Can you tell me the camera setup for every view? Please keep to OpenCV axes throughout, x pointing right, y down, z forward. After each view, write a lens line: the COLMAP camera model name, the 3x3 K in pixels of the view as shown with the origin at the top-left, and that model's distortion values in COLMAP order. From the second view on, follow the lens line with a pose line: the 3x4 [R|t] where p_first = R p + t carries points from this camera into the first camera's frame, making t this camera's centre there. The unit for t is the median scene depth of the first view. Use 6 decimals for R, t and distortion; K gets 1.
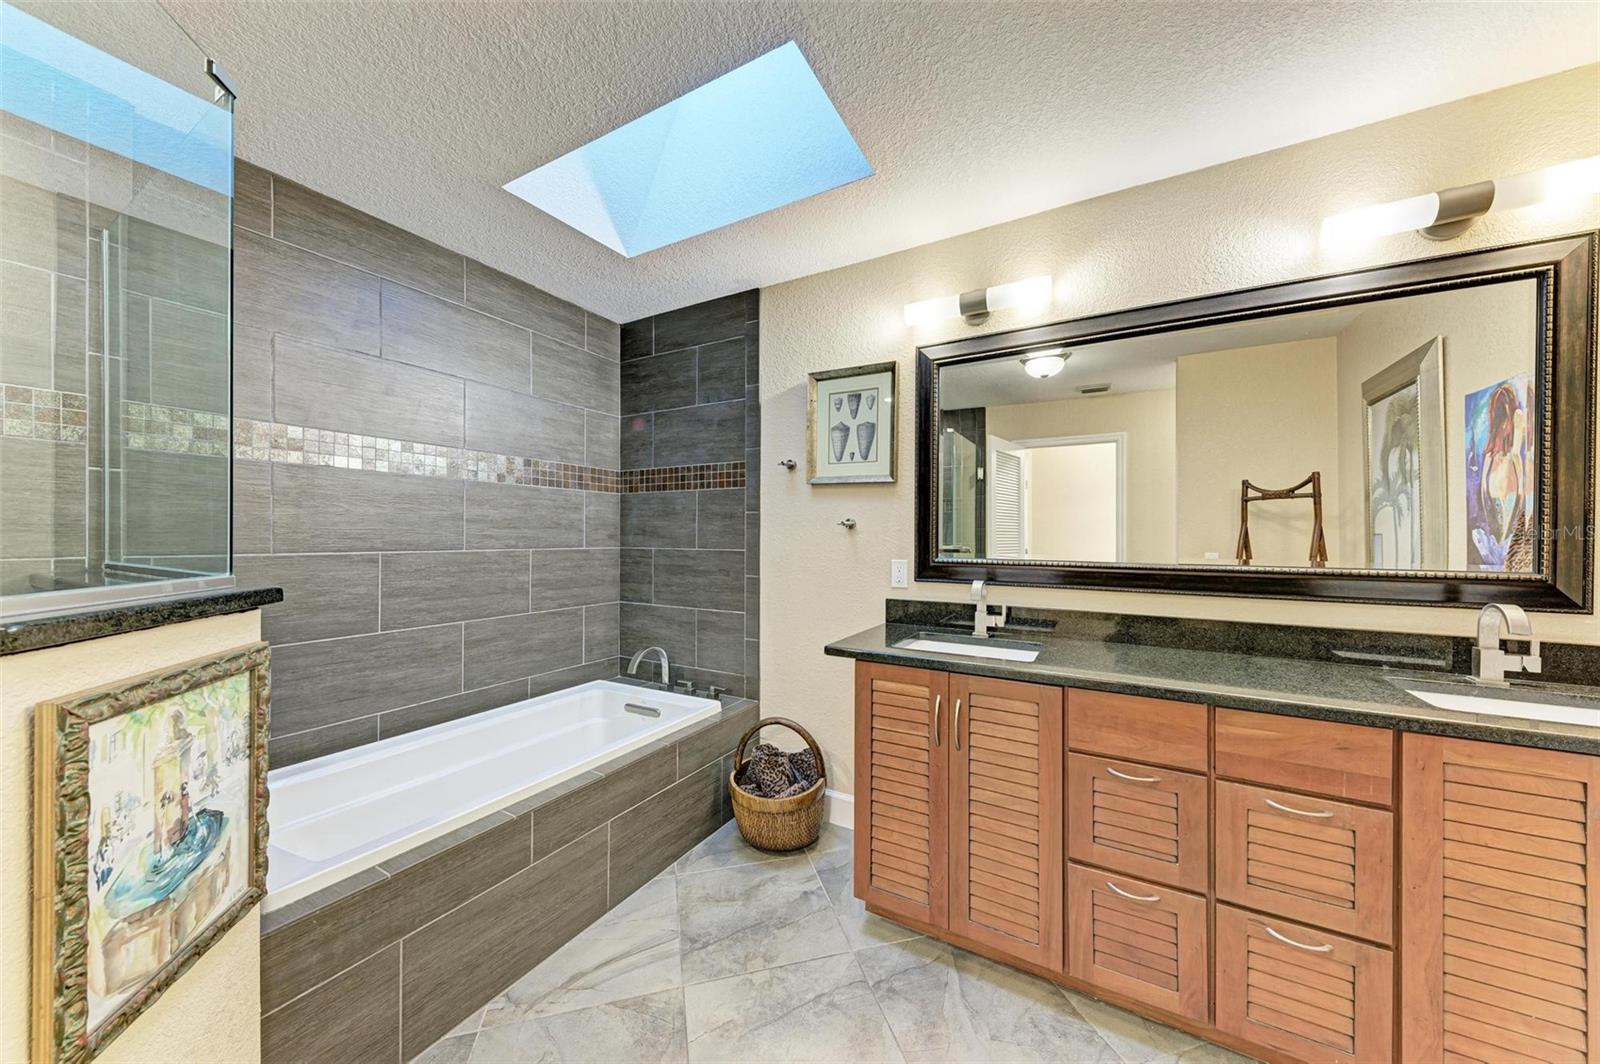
lens RADIAL K [[553.2, 0, 794.7], [0, 553.2, 535.2], [0, 0, 1]] dist [0.002445, -0.000244]
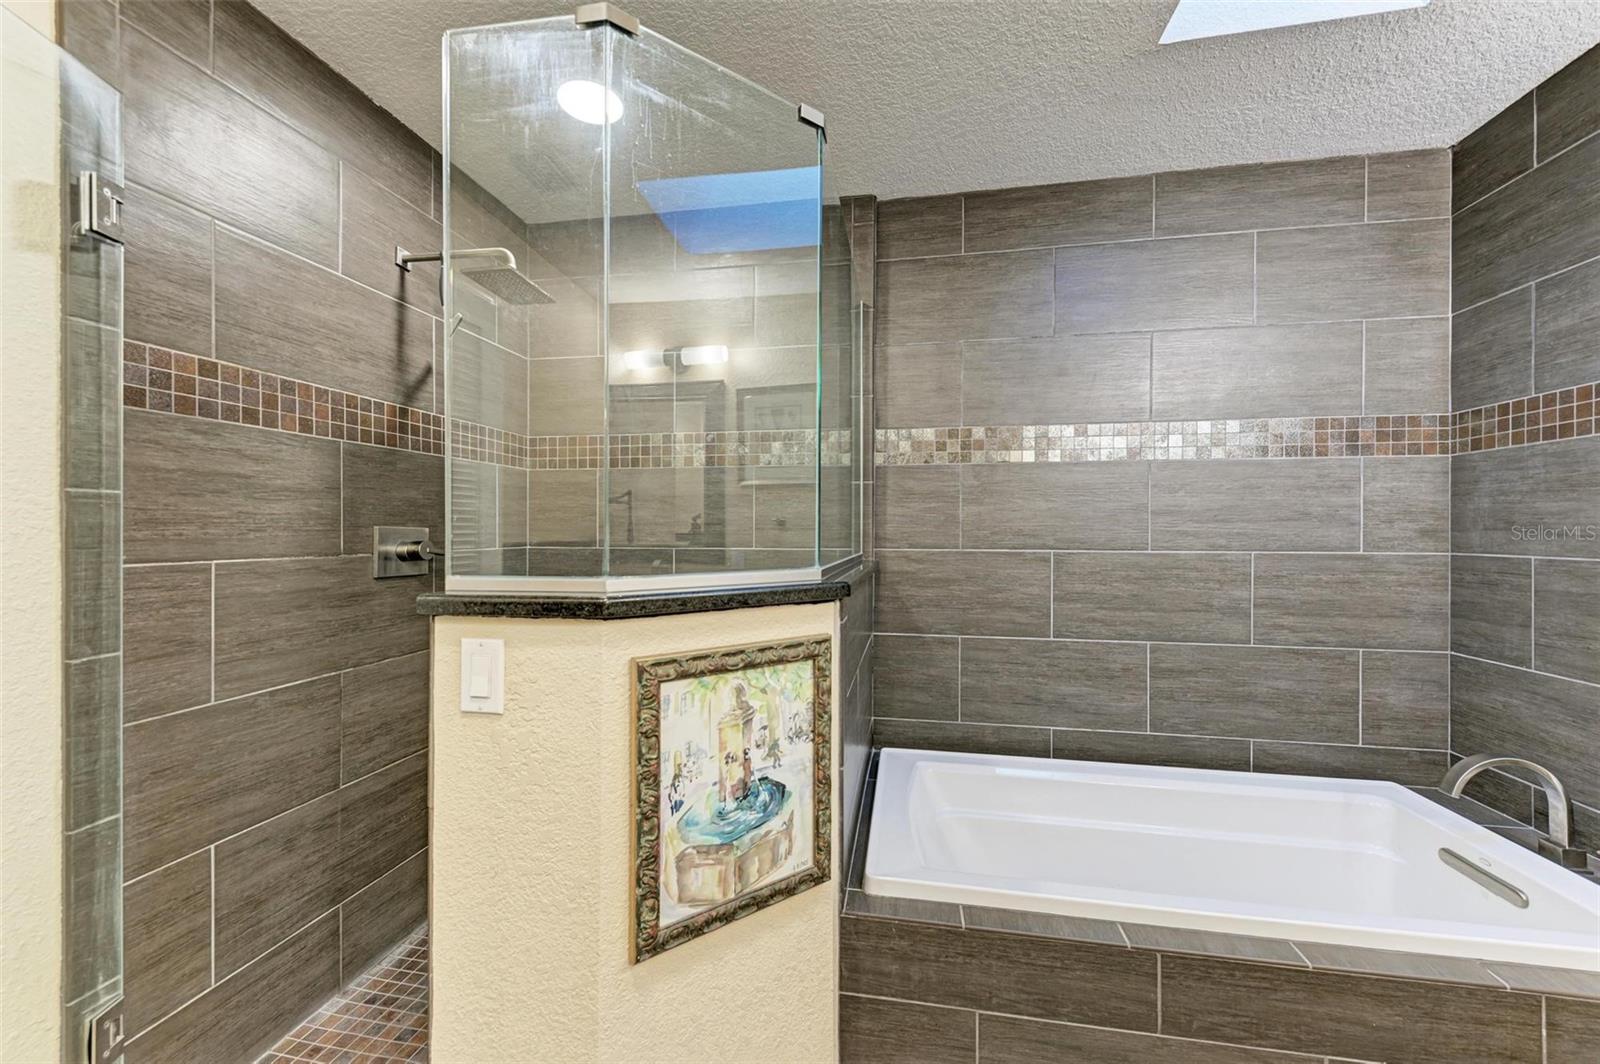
lens RADIAL K [[607.6, 0, 802.3], [0, 607.6, 531.0], [0, 0, 1]] dist [0.013399, -0.003630]
pose [[0.345355, -0.003605, -0.938465, 0.046527], [0.002321, 0.999993, -0.002987, 0.000790], [0.938469, -0.001147, 0.345361, 0.263963]]
